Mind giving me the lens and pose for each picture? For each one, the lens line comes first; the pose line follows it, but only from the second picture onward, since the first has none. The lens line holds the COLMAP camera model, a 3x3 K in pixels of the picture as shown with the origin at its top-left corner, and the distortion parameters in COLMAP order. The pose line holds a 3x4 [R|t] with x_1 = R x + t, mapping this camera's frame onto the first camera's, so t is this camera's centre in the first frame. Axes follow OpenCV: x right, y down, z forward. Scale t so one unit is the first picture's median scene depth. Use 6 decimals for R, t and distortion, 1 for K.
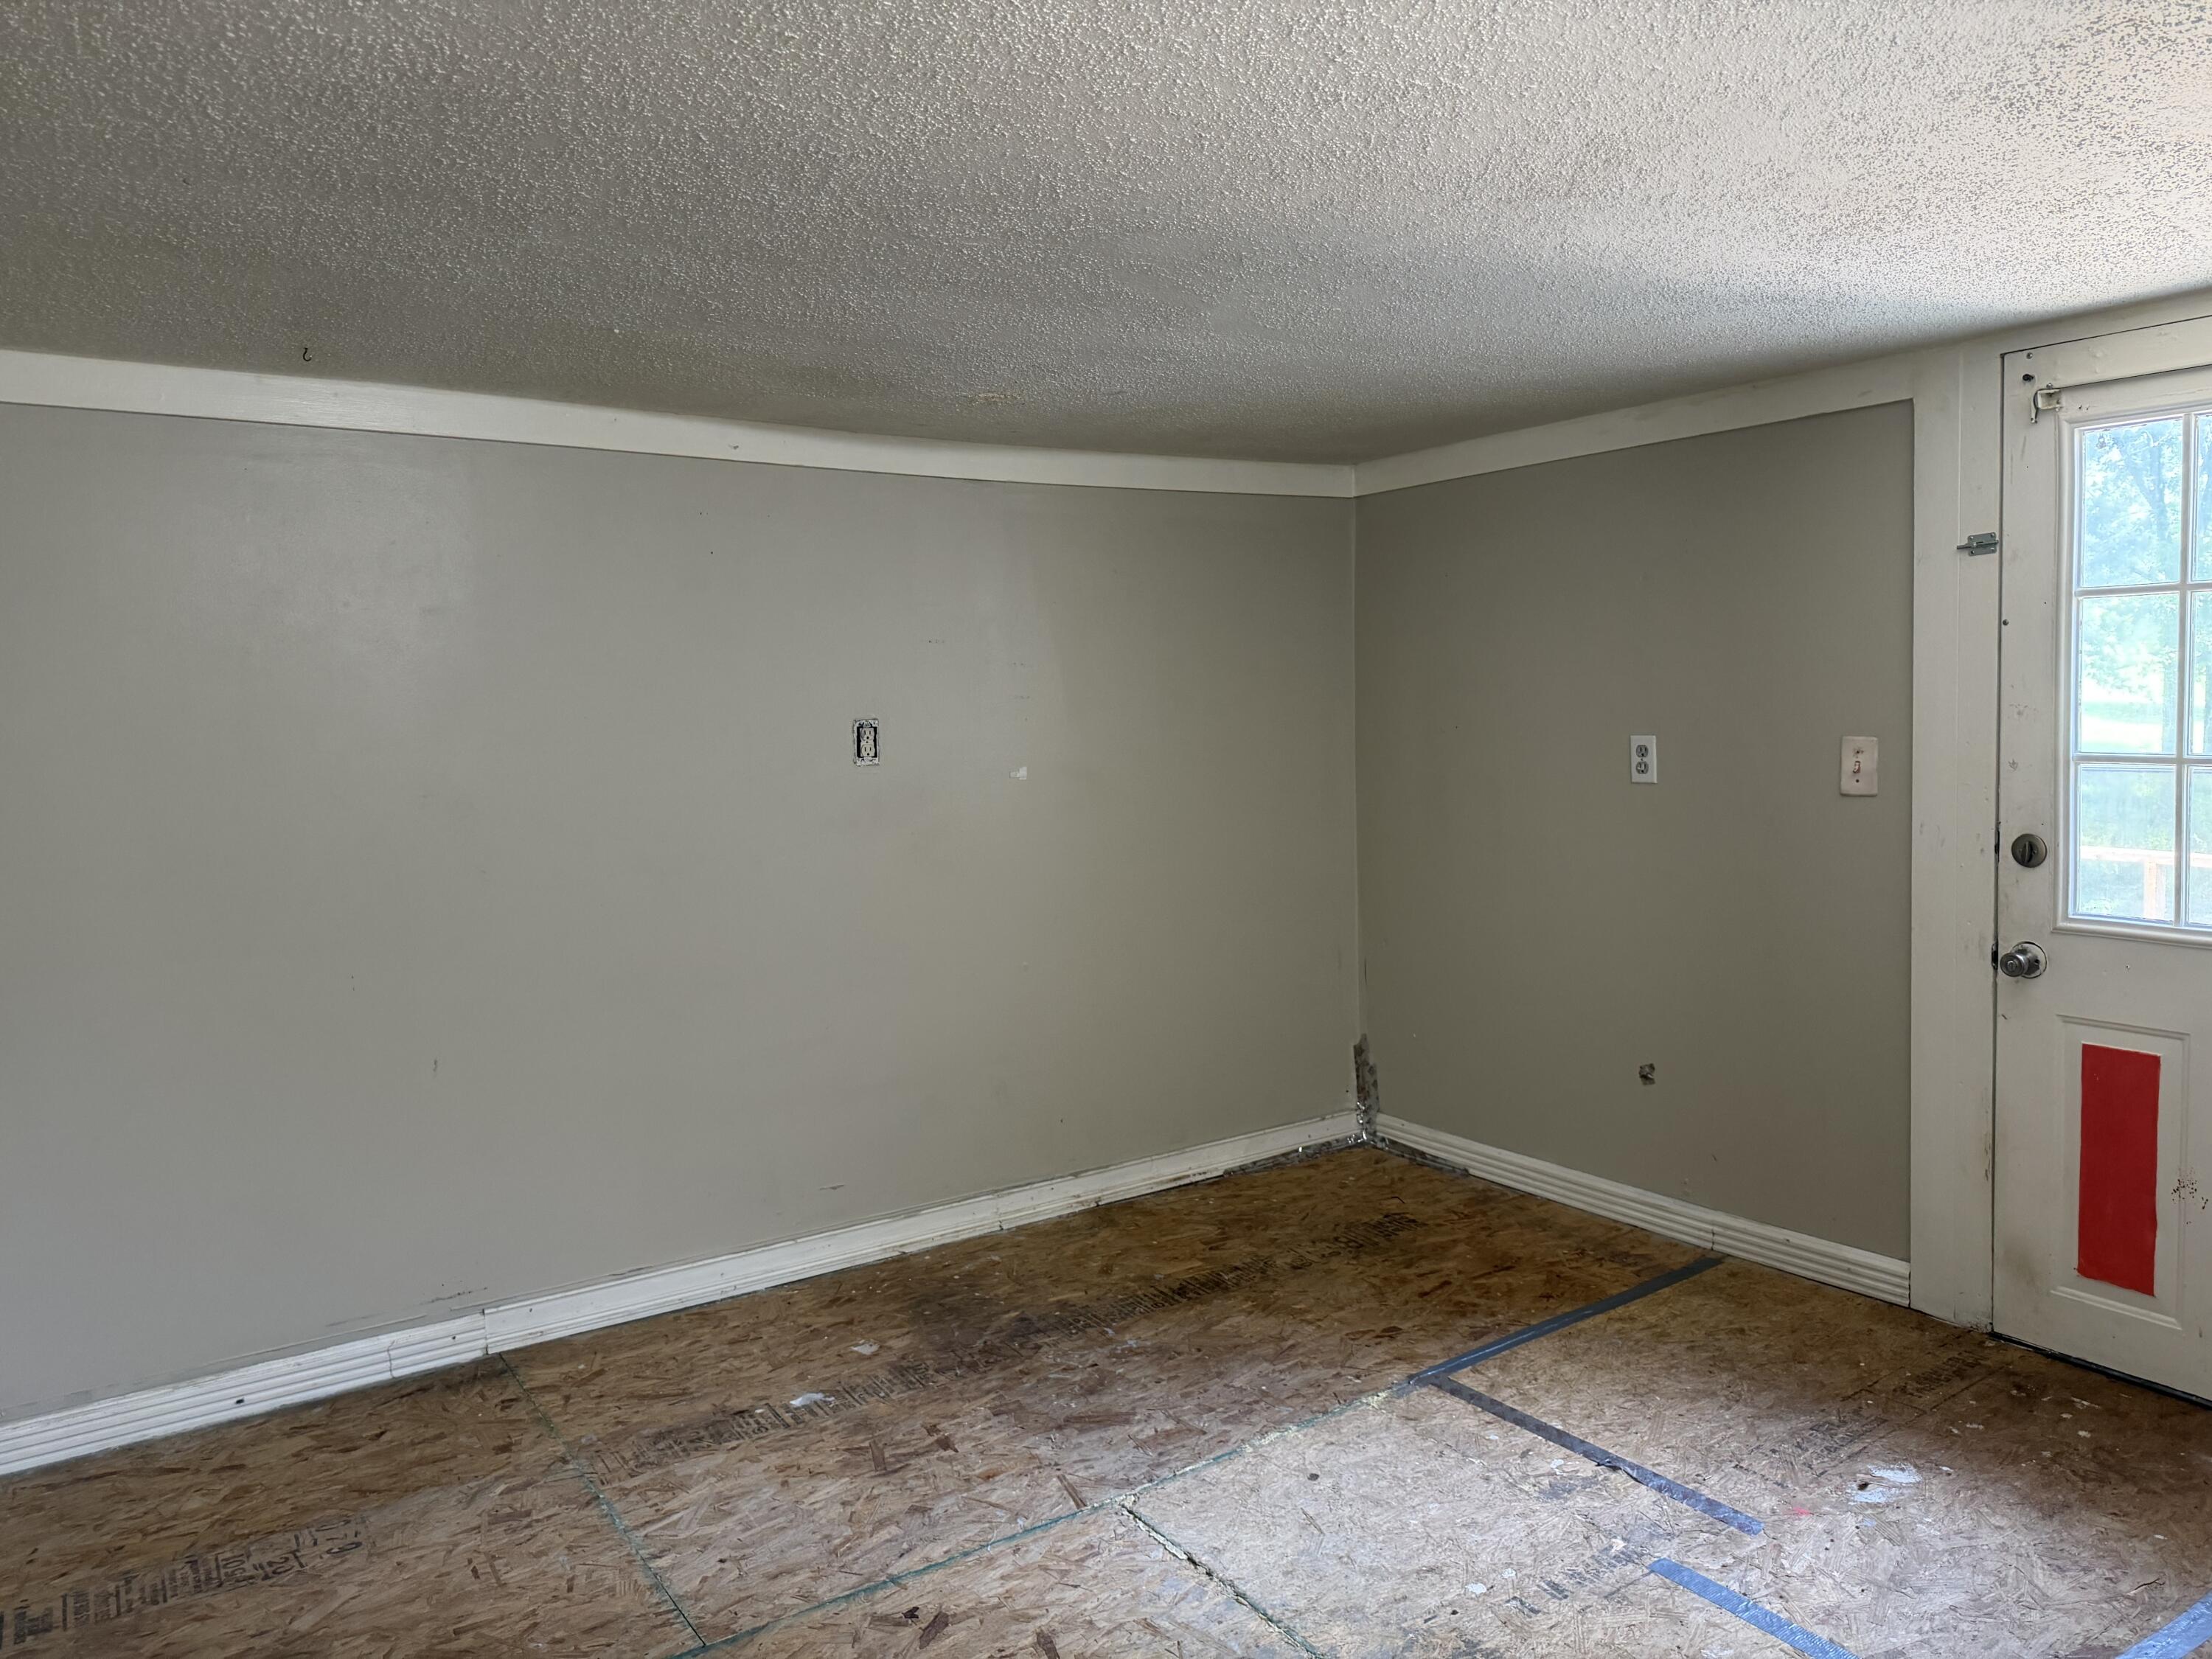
lens RADIAL K [[1542.7, 0, 1105.7], [0, 1542.7, 857.8], [0, 0, 1]] dist [0.004206, 0.000980]
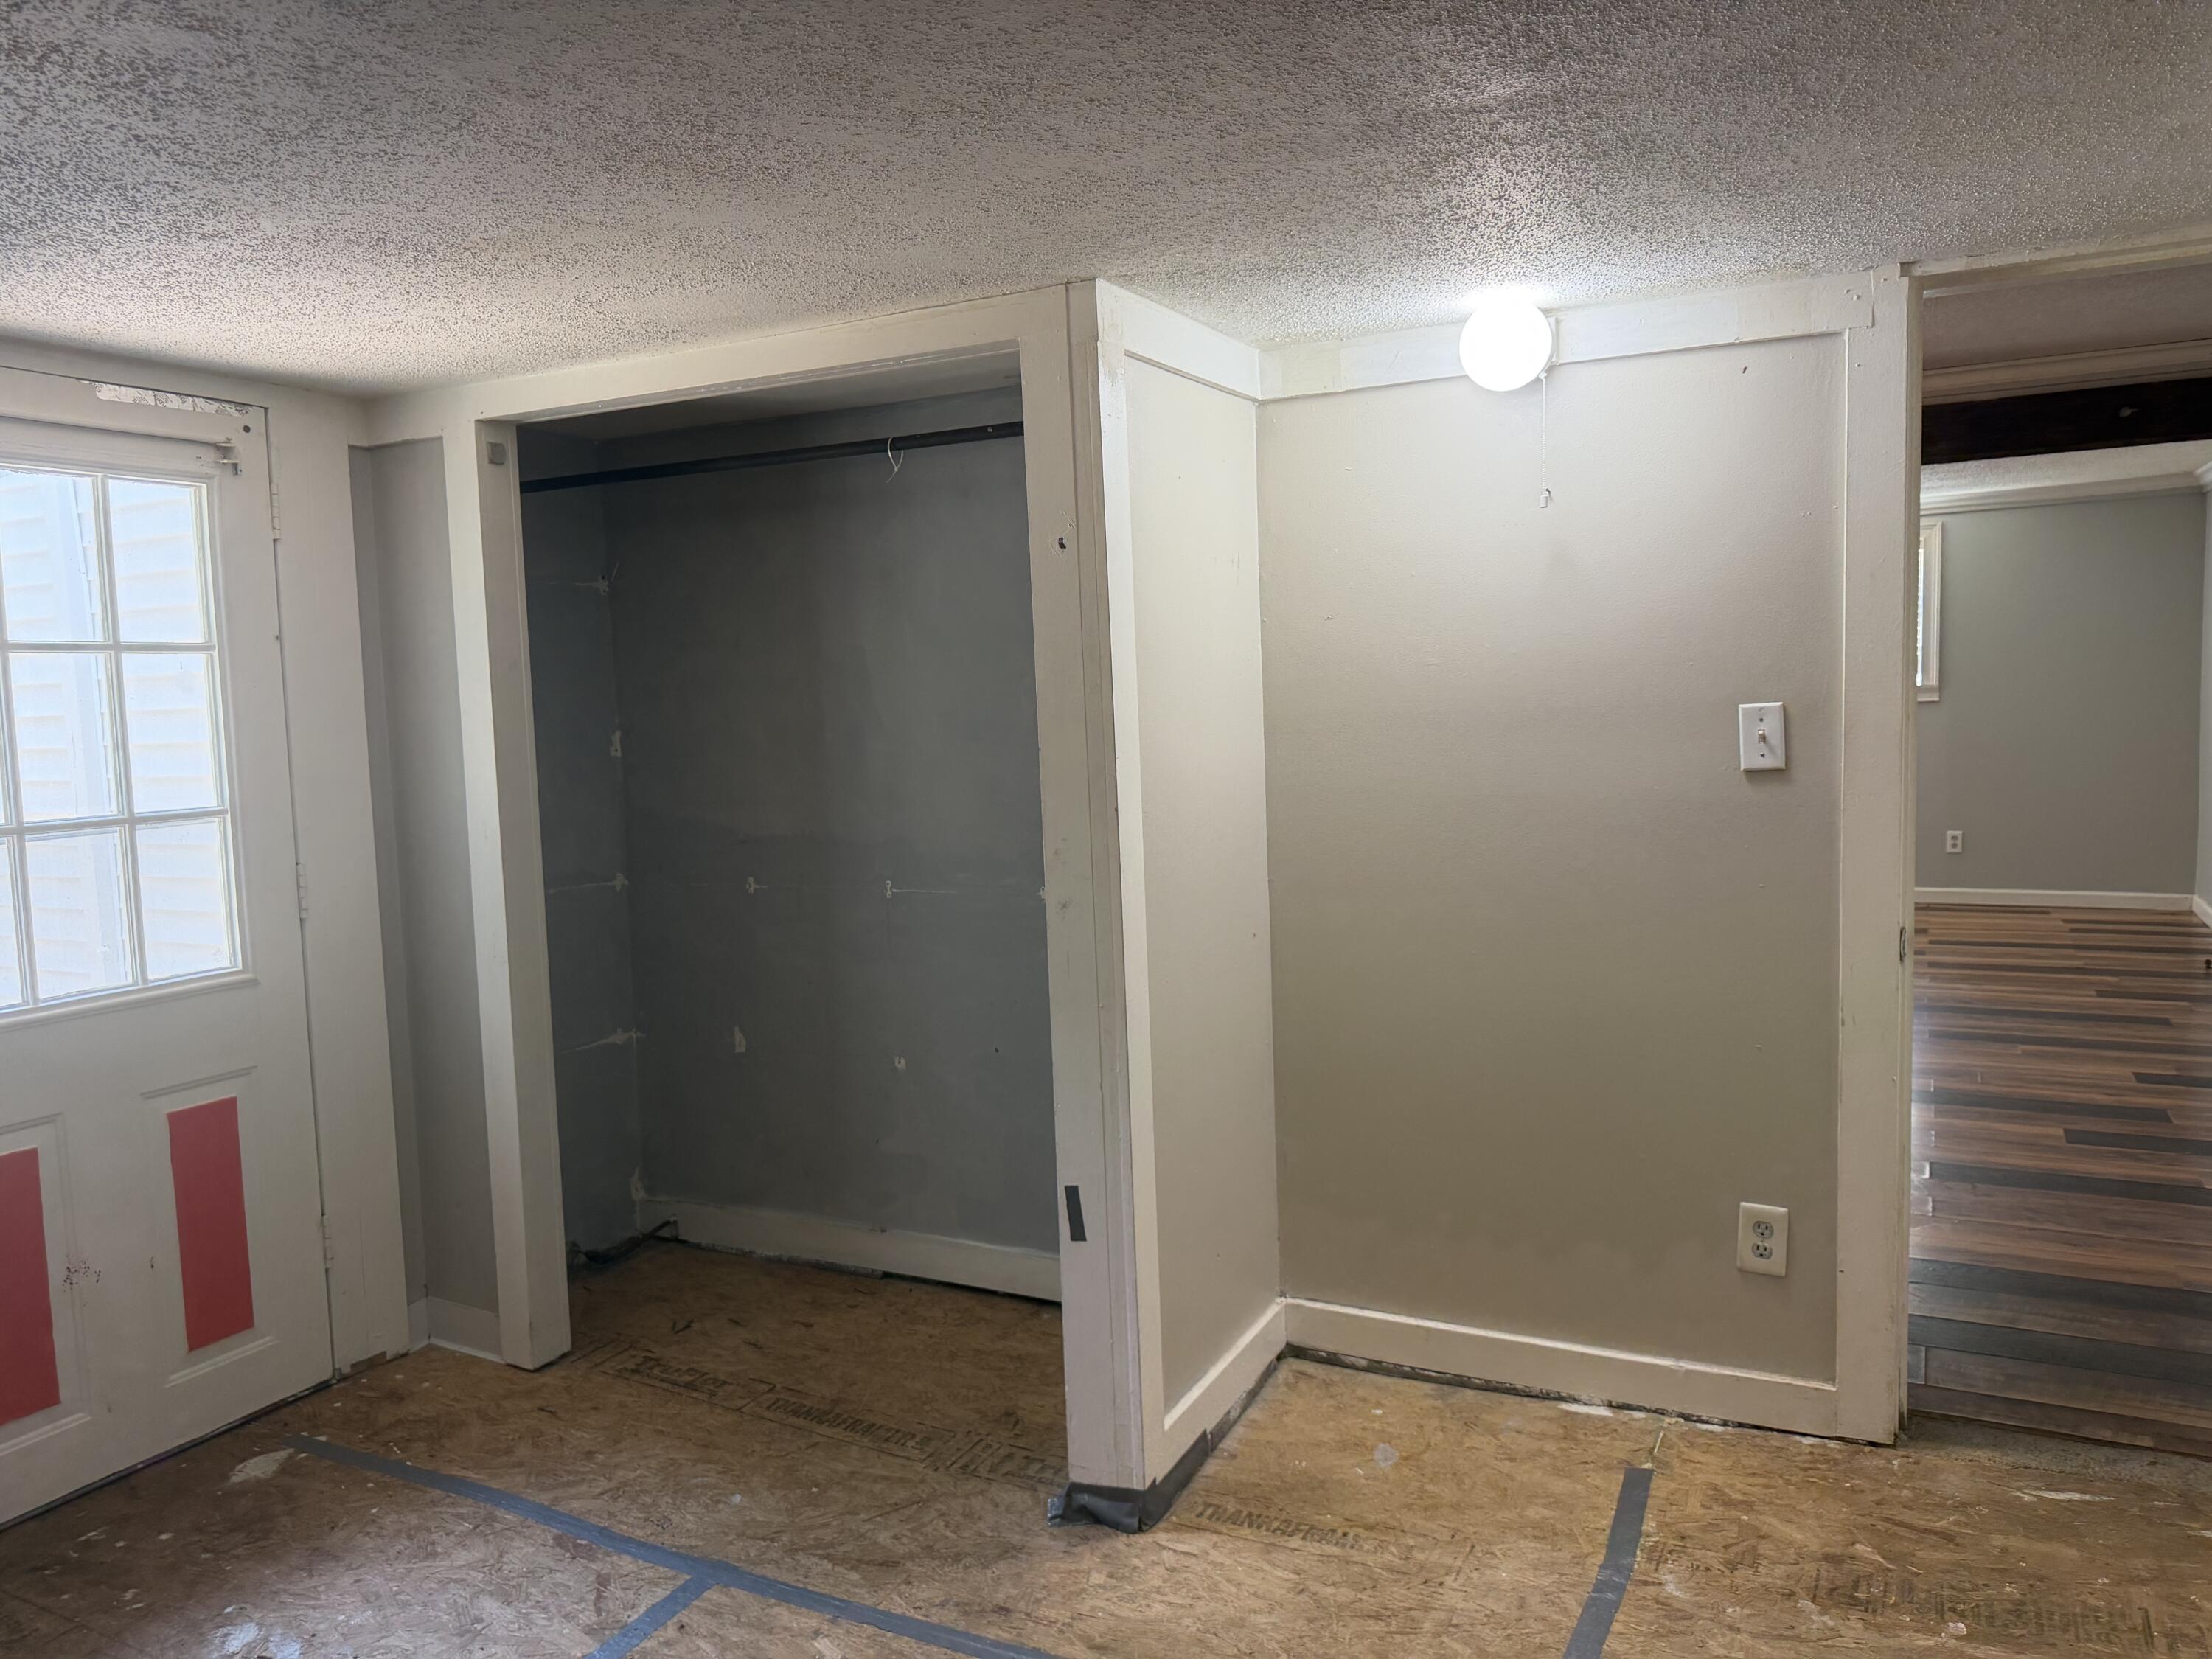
lens RADIAL K [[1553.6, 0, 1106.0], [0, 1553.6, 829.5], [0, 0, 1]] dist [0.024424, -0.029701]
pose [[-0.460466, -0.032468, 0.887084, -0.484767], [0.156354, 0.980740, 0.117055, -0.074743], [-0.873799, 0.192599, -0.446521, 0.891999]]
